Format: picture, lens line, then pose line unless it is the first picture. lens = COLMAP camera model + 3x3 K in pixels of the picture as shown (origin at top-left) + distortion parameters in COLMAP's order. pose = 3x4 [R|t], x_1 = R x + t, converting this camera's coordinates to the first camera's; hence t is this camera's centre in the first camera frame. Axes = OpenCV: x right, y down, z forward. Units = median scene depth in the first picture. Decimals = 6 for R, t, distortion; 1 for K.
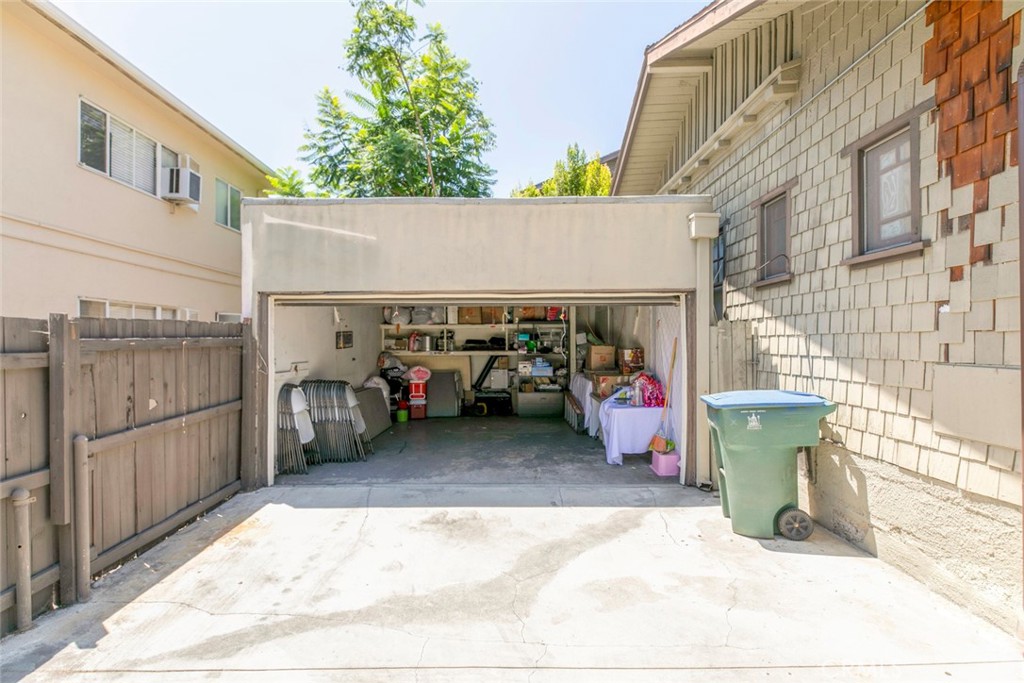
lens RADIAL K [[475.0, 0, 508.4], [0, 475.0, 341.3], [0, 0, 1]] dist [0.001752, 0.000489]
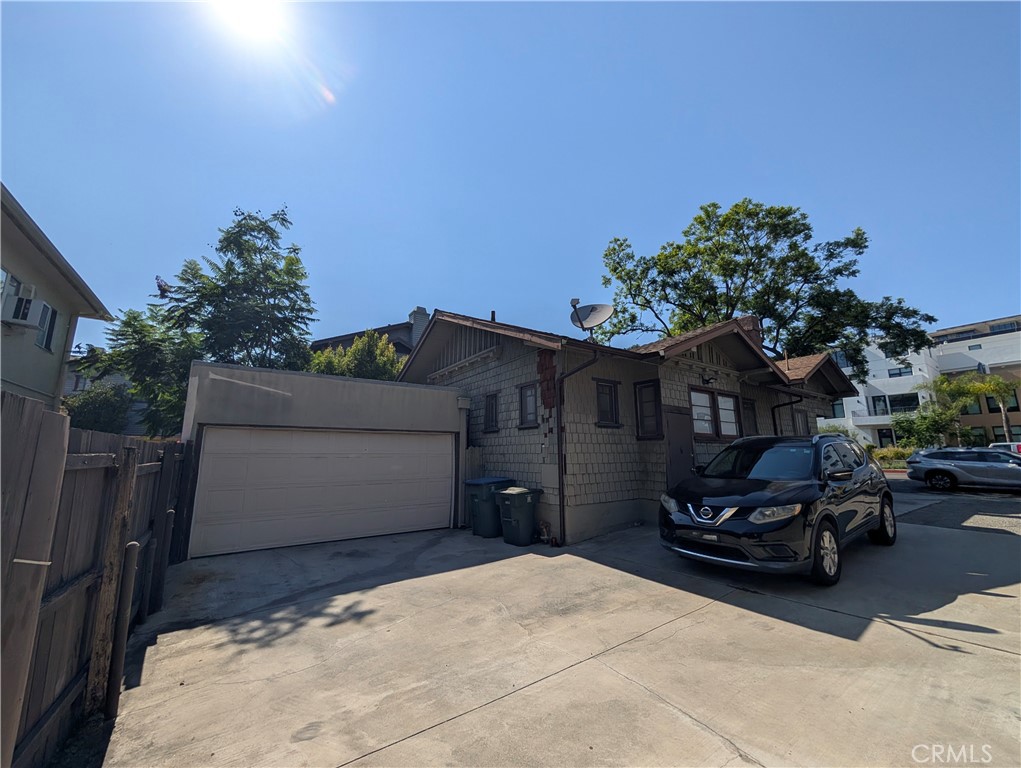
lens RADIAL K [[389.6, 0, 511.9], [0, 389.6, 388.7], [0, 0, 1]] dist [0.007785, 0.000000]
pose [[0.815091, 0.100447, 0.570558, -0.601407], [-0.002444, 0.985442, -0.169995, -0.003524], [-0.579327, 0.137167, 0.803471, -0.794295]]
